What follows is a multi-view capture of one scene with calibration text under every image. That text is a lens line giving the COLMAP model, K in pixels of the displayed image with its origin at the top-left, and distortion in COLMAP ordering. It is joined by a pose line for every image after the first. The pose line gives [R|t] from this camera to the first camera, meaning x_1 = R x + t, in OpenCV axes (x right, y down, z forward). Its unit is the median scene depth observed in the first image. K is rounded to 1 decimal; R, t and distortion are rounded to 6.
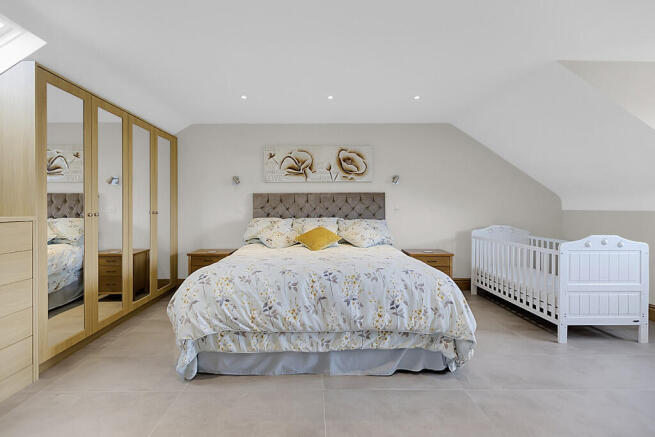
lens RADIAL K [[296.0, 0, 326.0], [0, 296.0, 212.2], [0, 0, 1]] dist [0.011141, 0.000869]
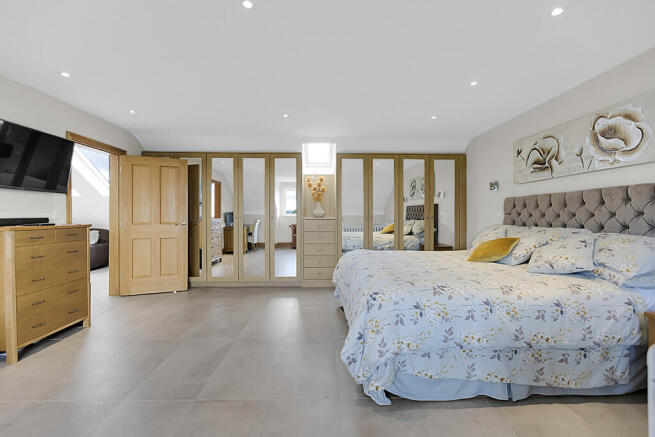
lens RADIAL K [[296.0, 0, 326.7], [0, 296.0, 217.5], [0, 0, 1]] dist [0.011141, 0.000869]
pose [[0.012453, 0.009956, -0.999873, 0.658606], [-0.012400, 0.999875, 0.009801, -0.005998], [0.999846, 0.012277, 0.012575, 0.441169]]
